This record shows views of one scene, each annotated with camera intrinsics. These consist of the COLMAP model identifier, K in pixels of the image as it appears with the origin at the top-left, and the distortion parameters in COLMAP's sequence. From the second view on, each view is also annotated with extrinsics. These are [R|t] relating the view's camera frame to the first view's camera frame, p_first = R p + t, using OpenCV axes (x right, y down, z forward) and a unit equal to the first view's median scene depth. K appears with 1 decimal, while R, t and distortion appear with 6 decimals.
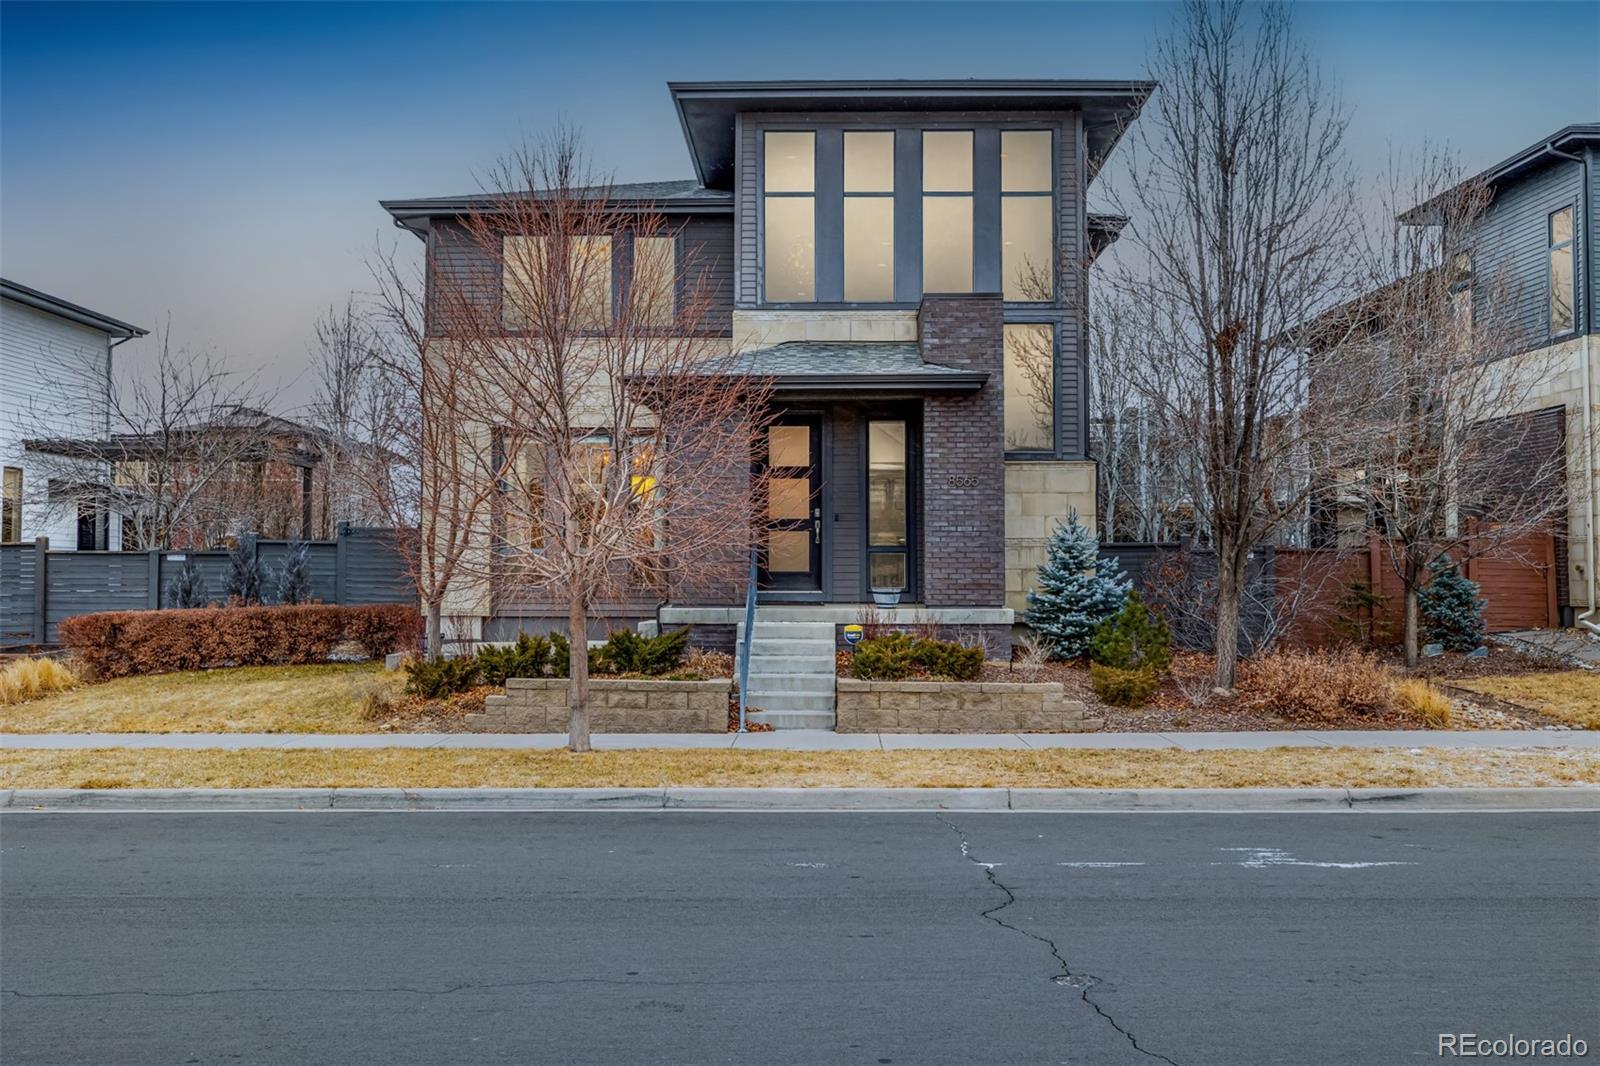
lens RADIAL K [[1553.1, 0, 800.0], [0, 1553.1, 533.0], [0, 0, 1]] dist [-0.003844, 0.003733]
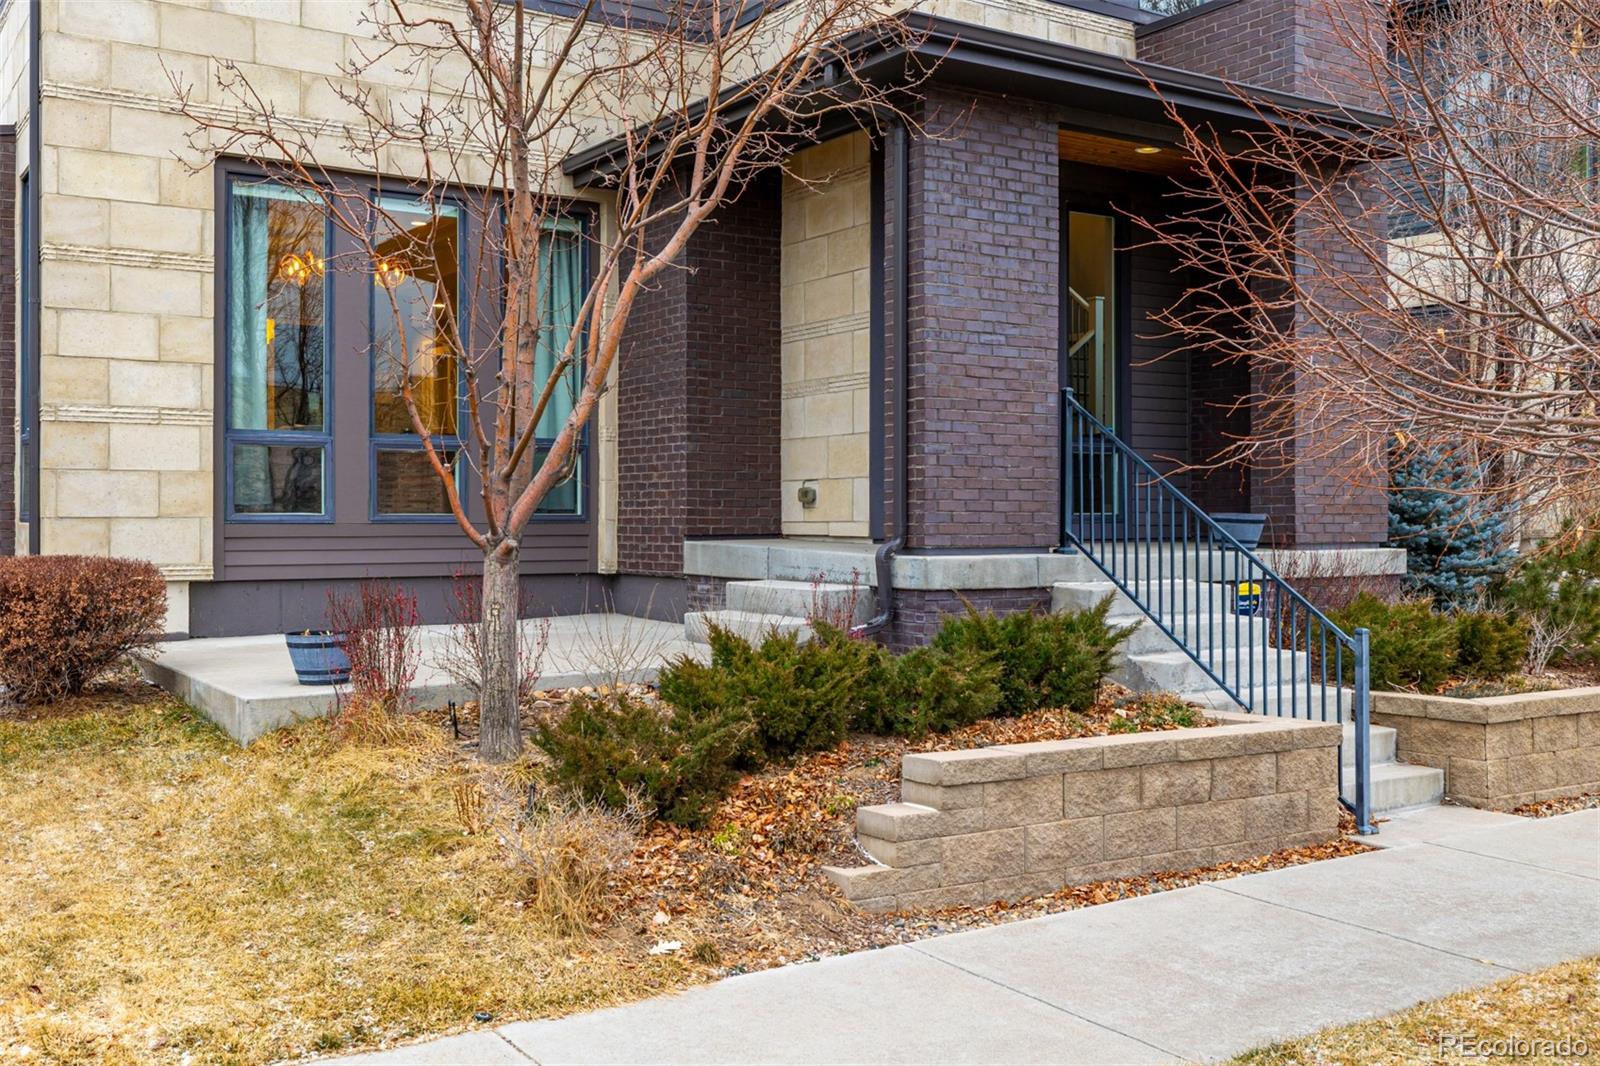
lens RADIAL K [[1553.1, 0, 800.0], [0, 1553.1, 533.0], [0, 0, 1]] dist [-0.003844, 0.003733]
pose [[0.832355, -0.009494, 0.554161, -0.416522], [-0.013625, 0.999201, 0.037583, 0.027911], [-0.554075, -0.038833, 0.831561, 0.720845]]
